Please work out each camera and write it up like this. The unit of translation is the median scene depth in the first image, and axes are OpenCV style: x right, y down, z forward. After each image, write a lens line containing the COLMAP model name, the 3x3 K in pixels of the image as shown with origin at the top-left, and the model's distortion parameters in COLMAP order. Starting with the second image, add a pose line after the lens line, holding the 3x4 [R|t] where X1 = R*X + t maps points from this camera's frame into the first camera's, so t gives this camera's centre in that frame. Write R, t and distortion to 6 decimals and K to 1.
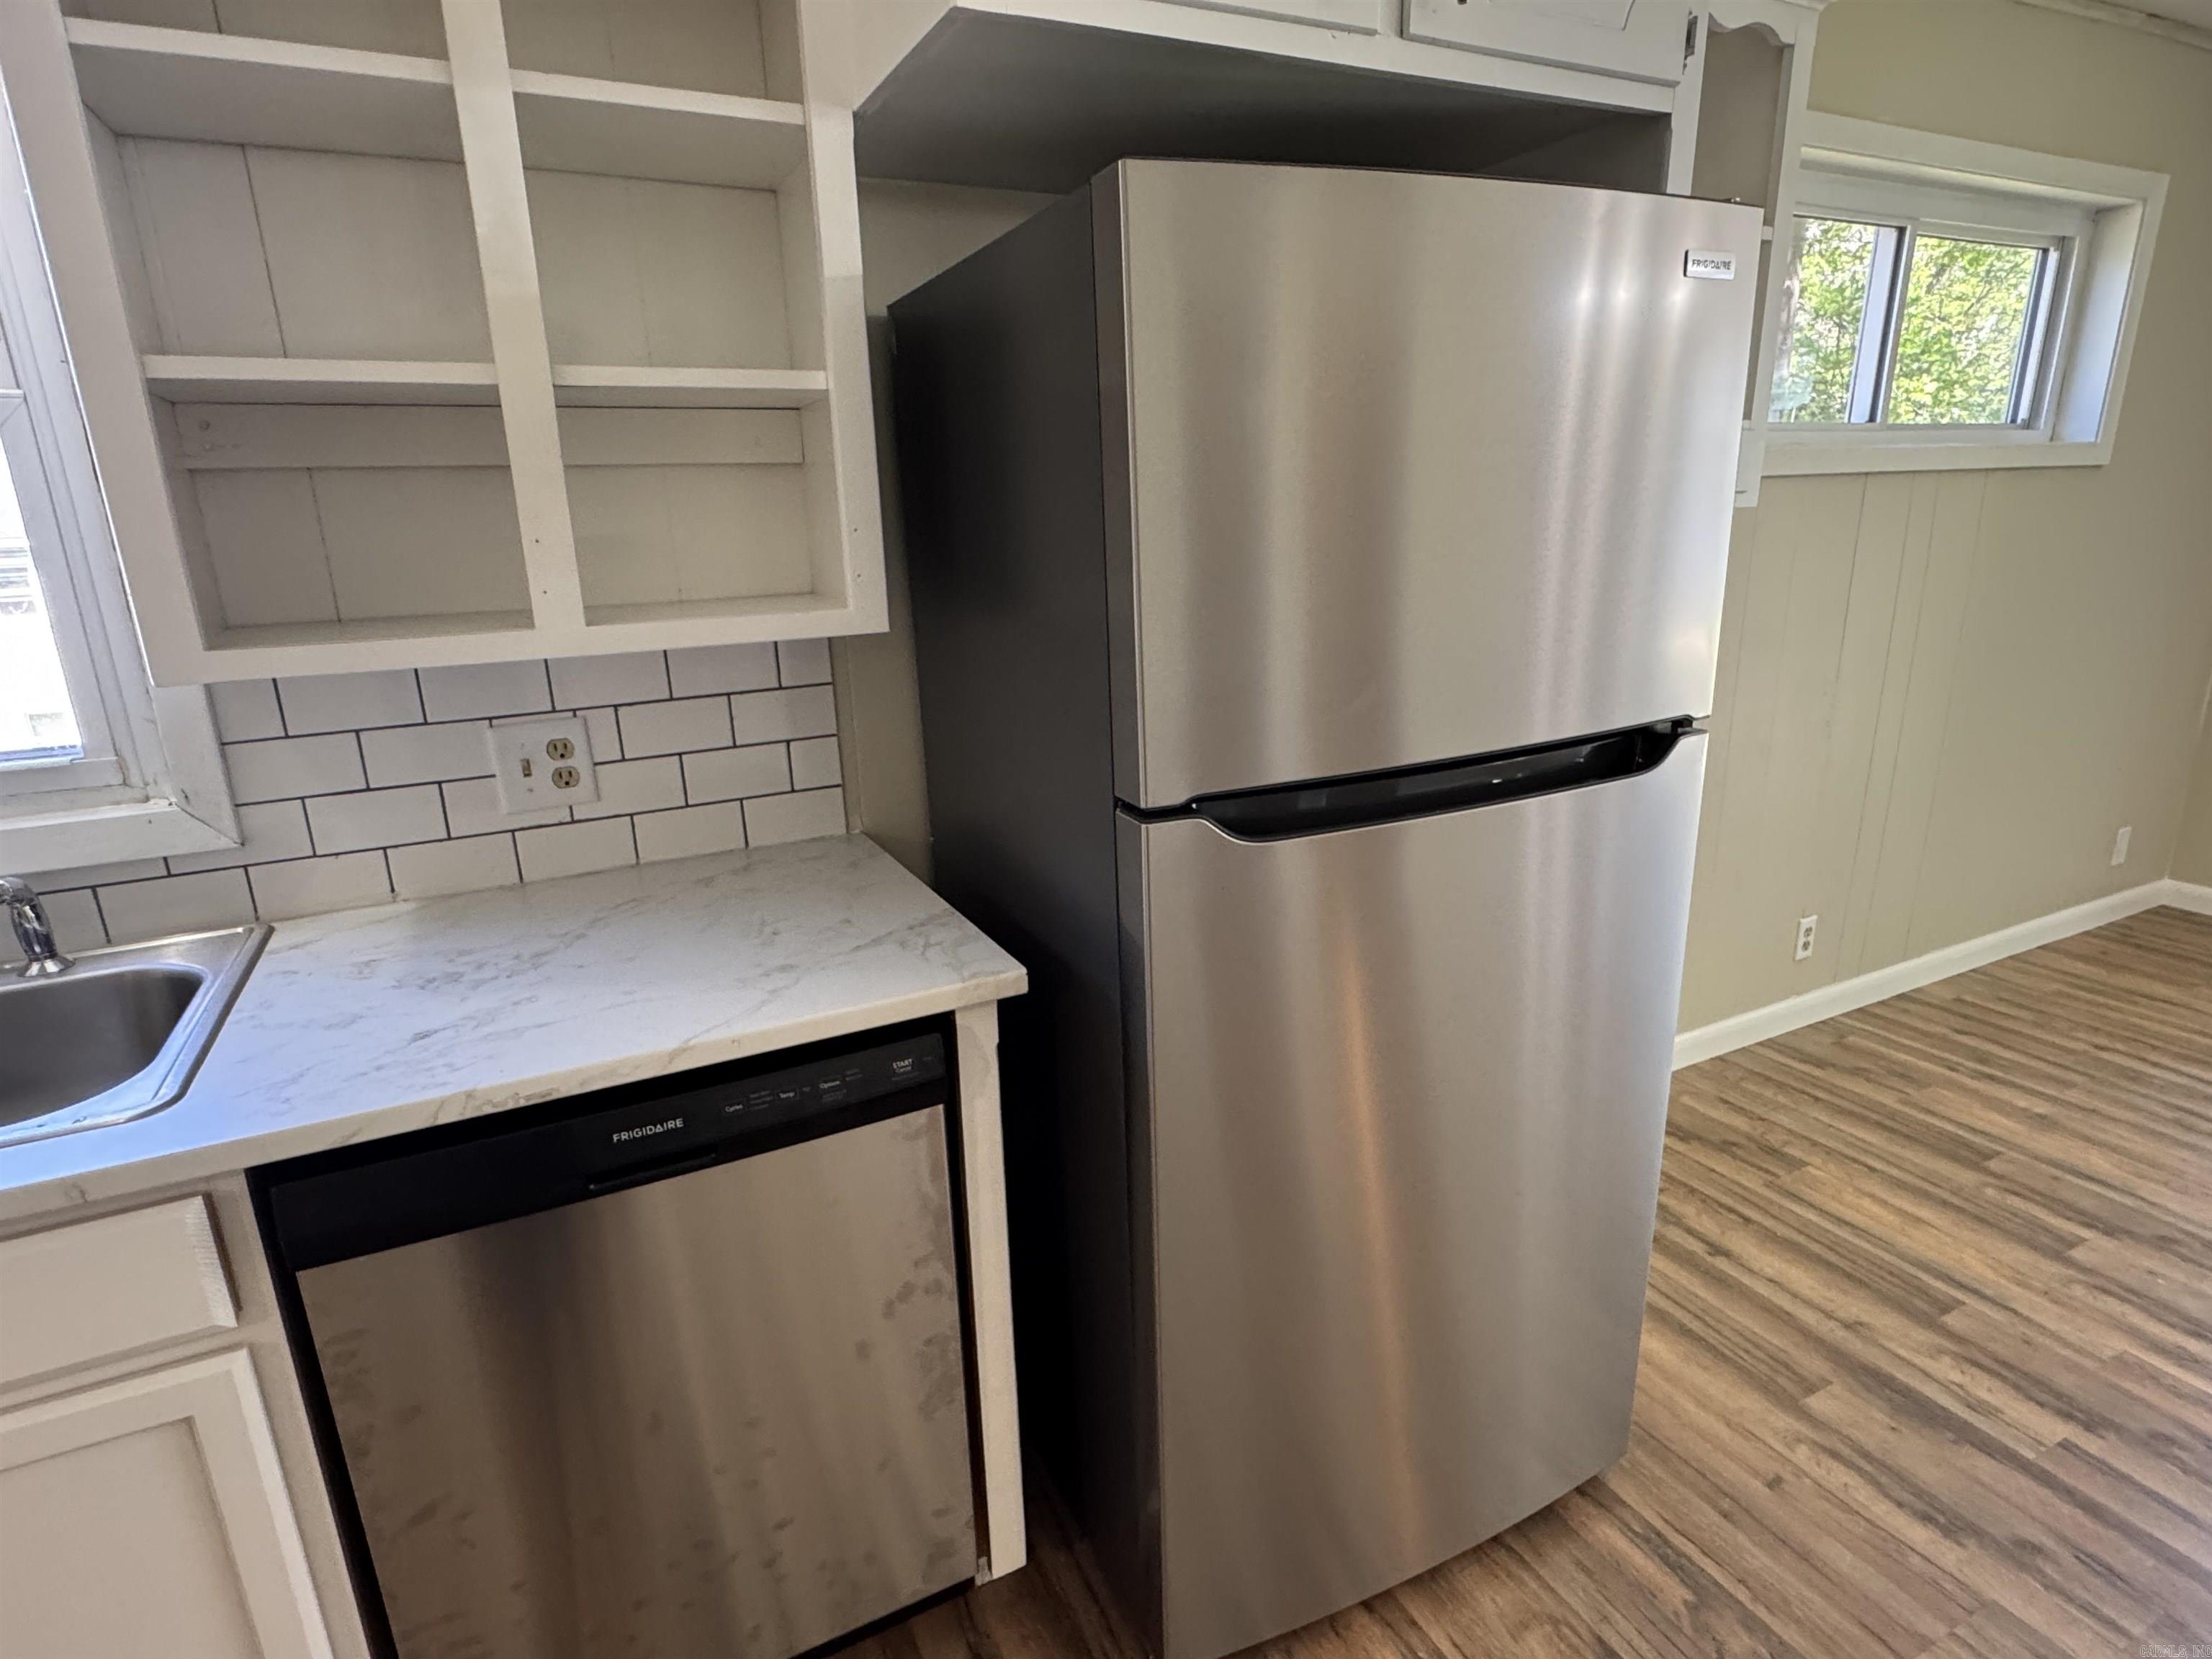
lens RADIAL K [[1165.6, 0, 1103.4], [0, 1165.6, 837.6], [0, 0, 1]] dist [-0.002163, -0.000887]
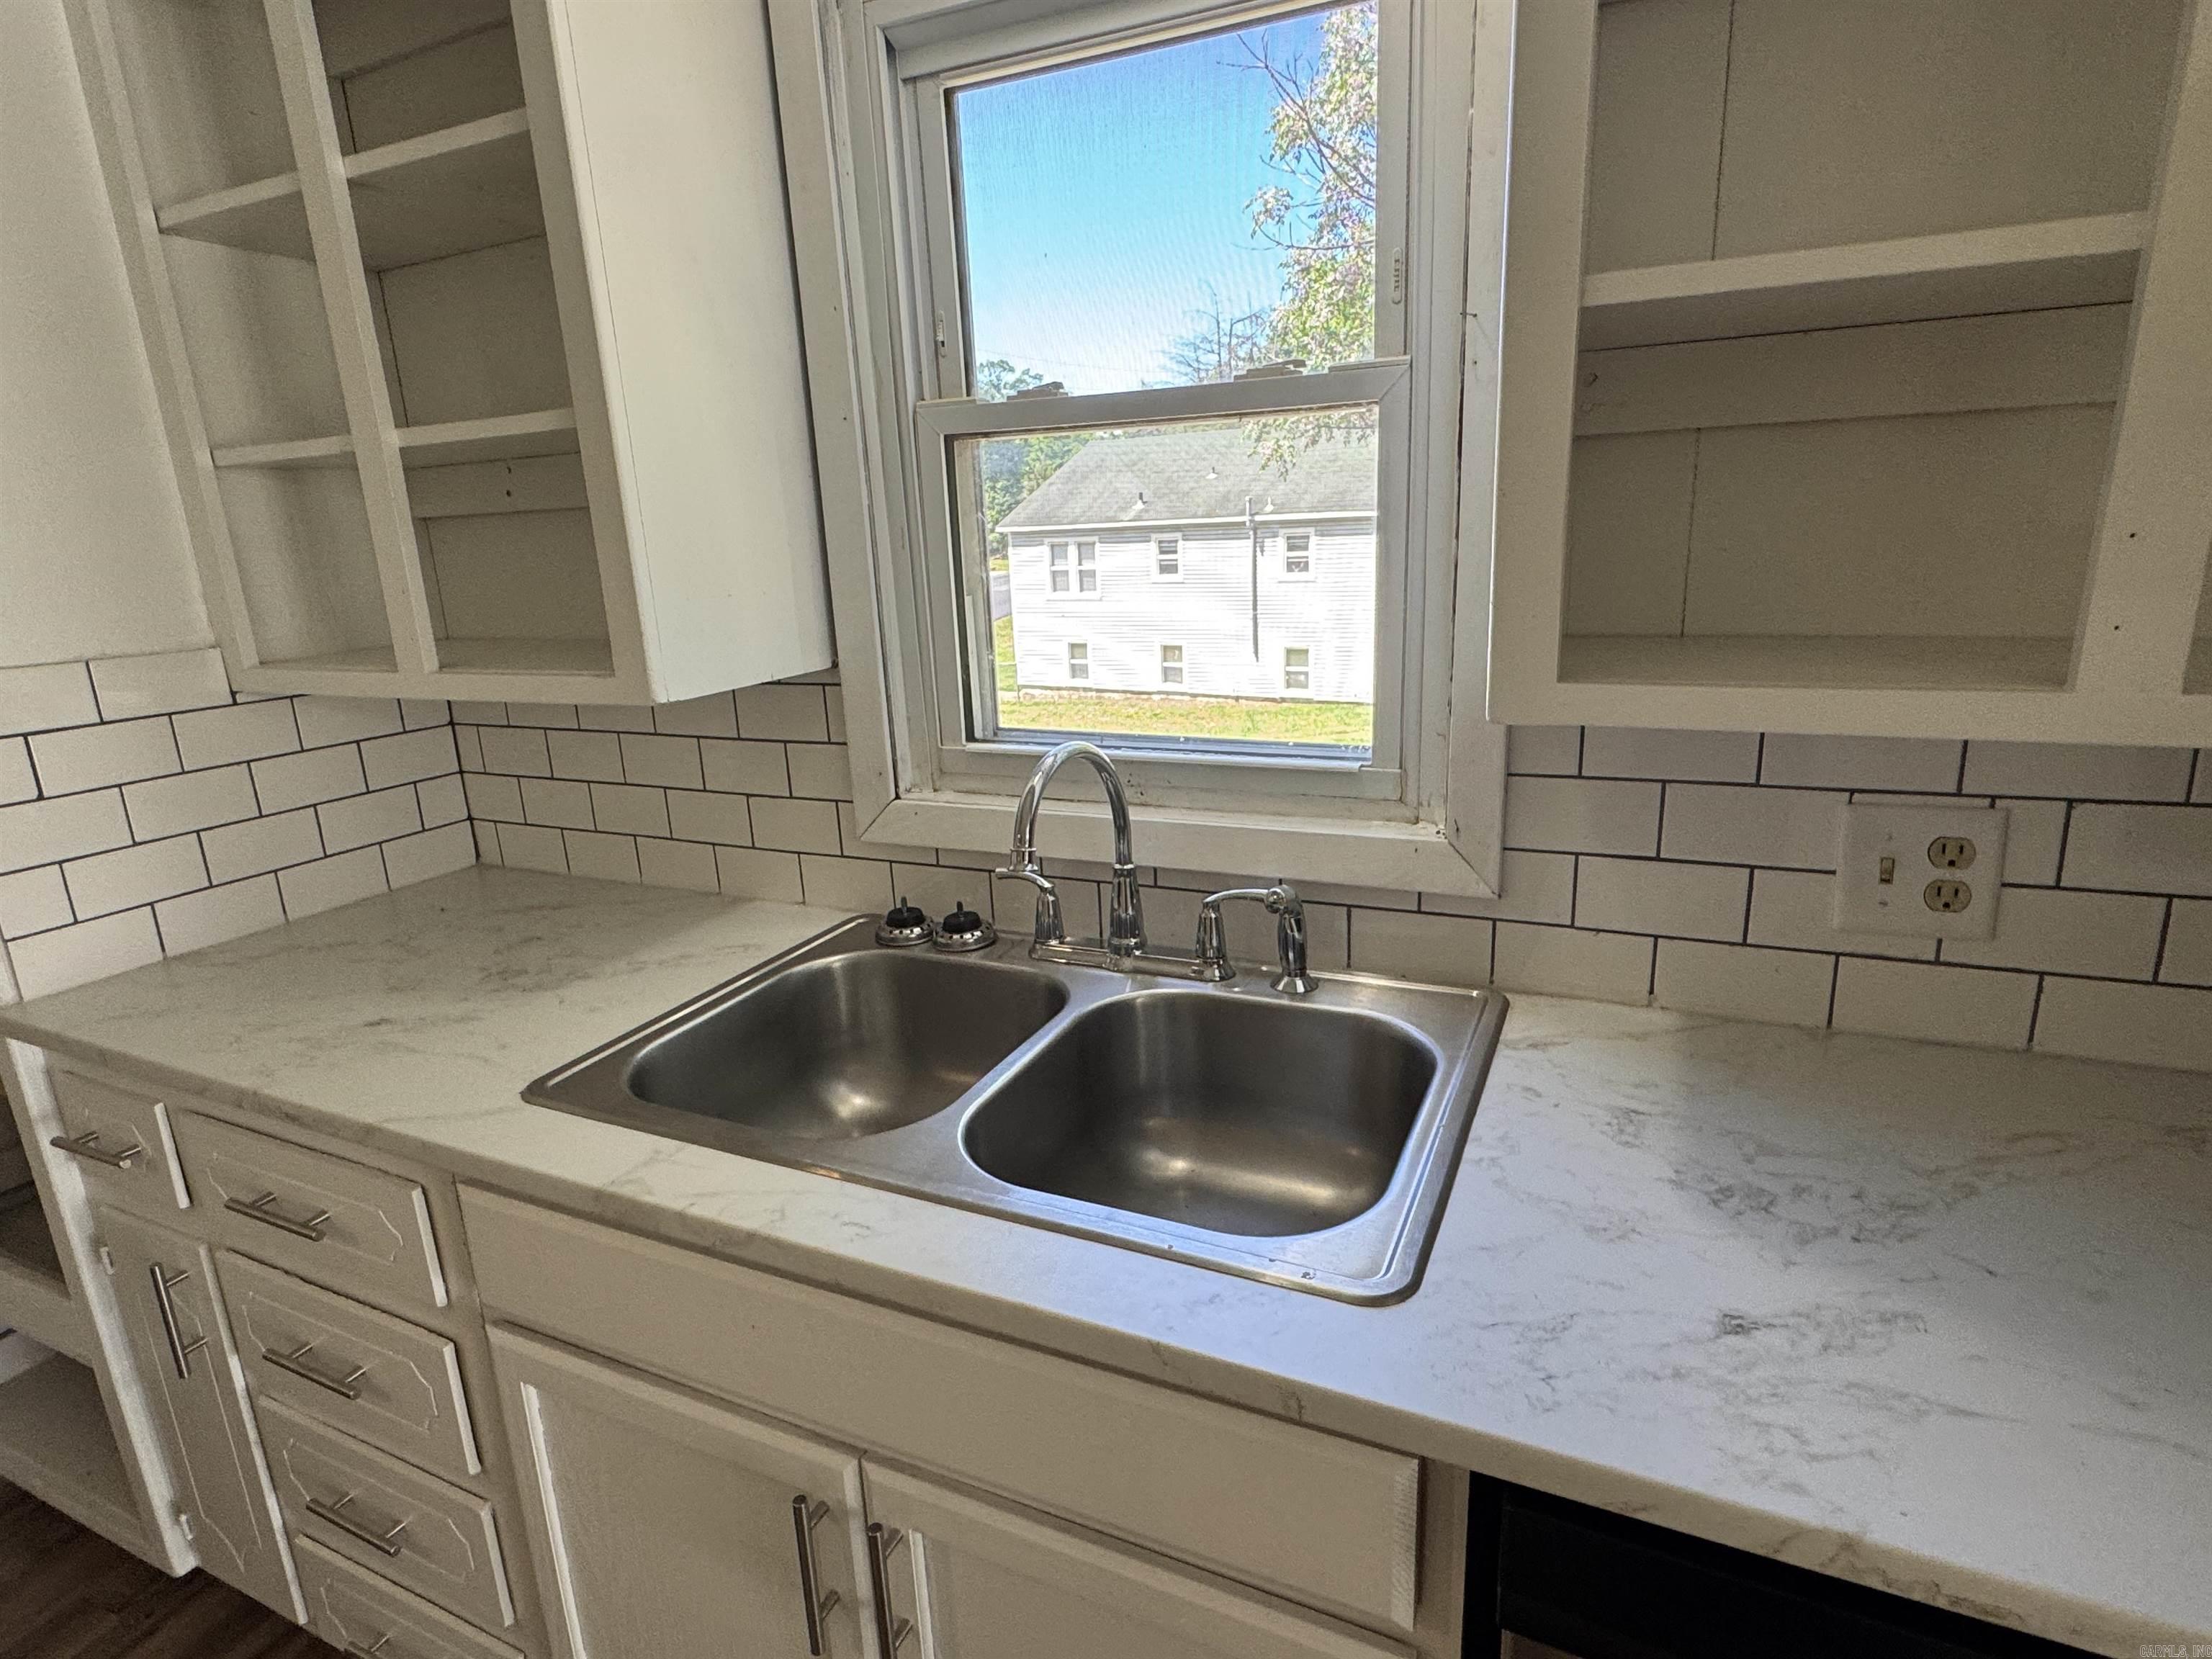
lens RADIAL K [[1165.6, 0, 1101.3], [0, 1165.6, 826.2], [0, 0, 1]] dist [-0.002163, -0.000887]
pose [[0.618372, 0.197947, -0.760548, -0.304205], [-0.190386, 0.976664, 0.099400, -0.072708], [0.762476, 0.083331, 0.641628, 0.257502]]
